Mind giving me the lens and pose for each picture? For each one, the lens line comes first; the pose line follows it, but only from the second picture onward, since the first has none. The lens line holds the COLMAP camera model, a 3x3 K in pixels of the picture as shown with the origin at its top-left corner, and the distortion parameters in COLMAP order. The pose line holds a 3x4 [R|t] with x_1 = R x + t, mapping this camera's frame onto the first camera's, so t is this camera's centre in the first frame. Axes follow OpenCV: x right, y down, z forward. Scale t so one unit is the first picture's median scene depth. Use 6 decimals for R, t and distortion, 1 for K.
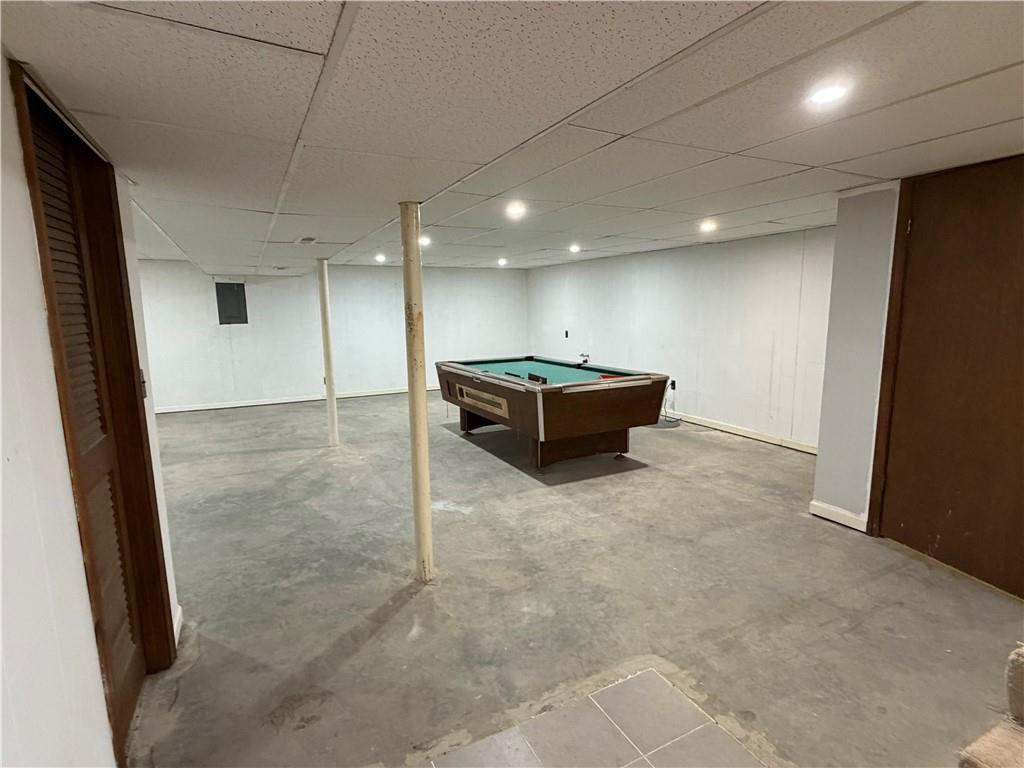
lens RADIAL K [[520.5, 0, 514.1], [0, 520.5, 387.0], [0, 0, 1]] dist [-0.000084, -0.000349]
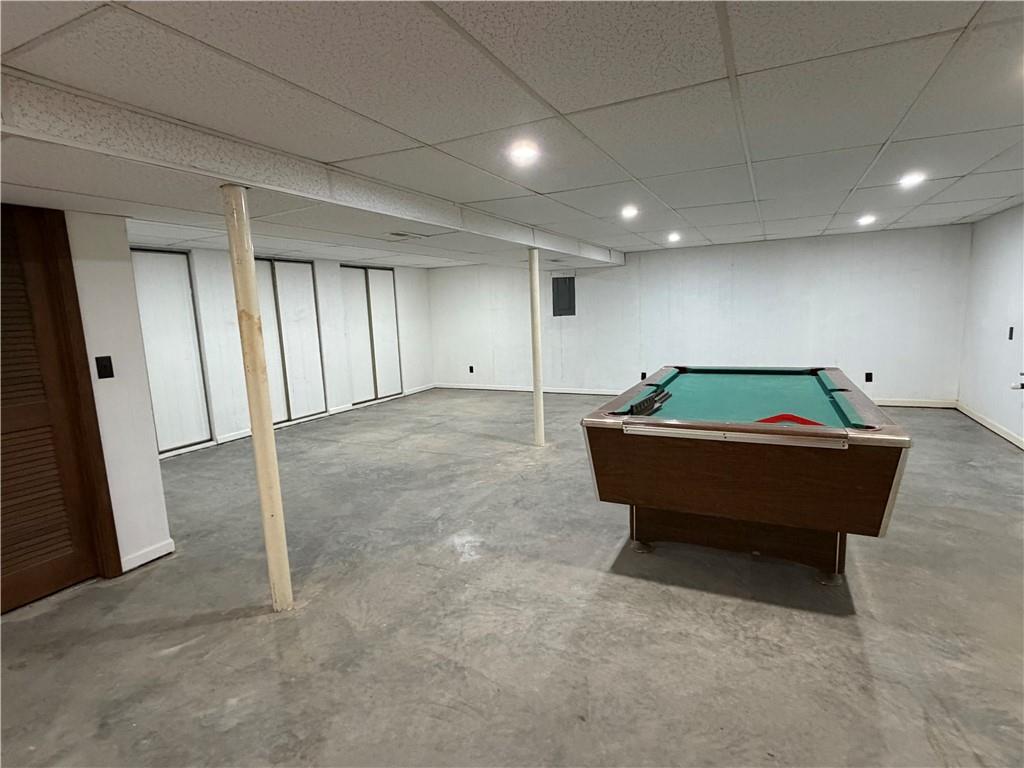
lens RADIAL K [[520.5, 0, 514.1], [0, 520.5, 387.0], [0, 0, 1]] dist [-0.000084, -0.000349]
pose [[0.591813, 0.111297, -0.798355, 0.499602], [-0.093431, 0.993218, 0.069202, -0.073213], [0.800642, 0.033636, 0.598198, 0.521627]]
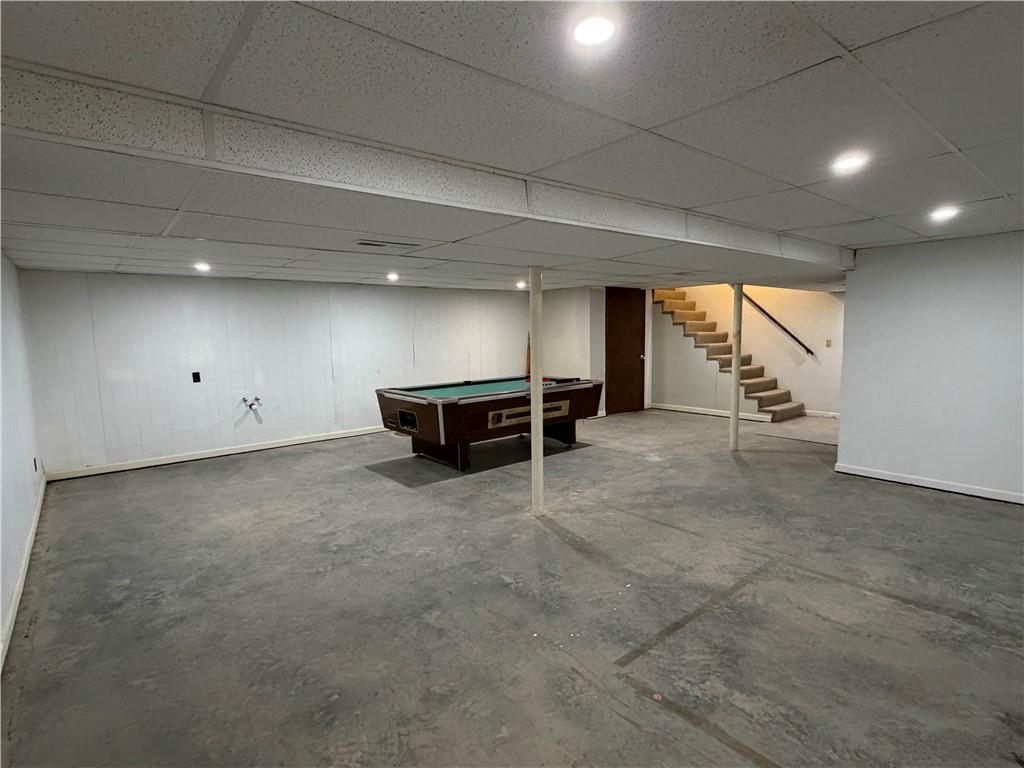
lens RADIAL K [[520.5, 0, 514.1], [0, 520.5, 387.0], [0, 0, 1]] dist [-0.000084, -0.000349]
pose [[-0.215471, -0.088487, 0.972493, -1.399741], [0.168560, 0.977567, 0.126296, -0.219653], [-0.961852, 0.191136, -0.195722, 1.530419]]
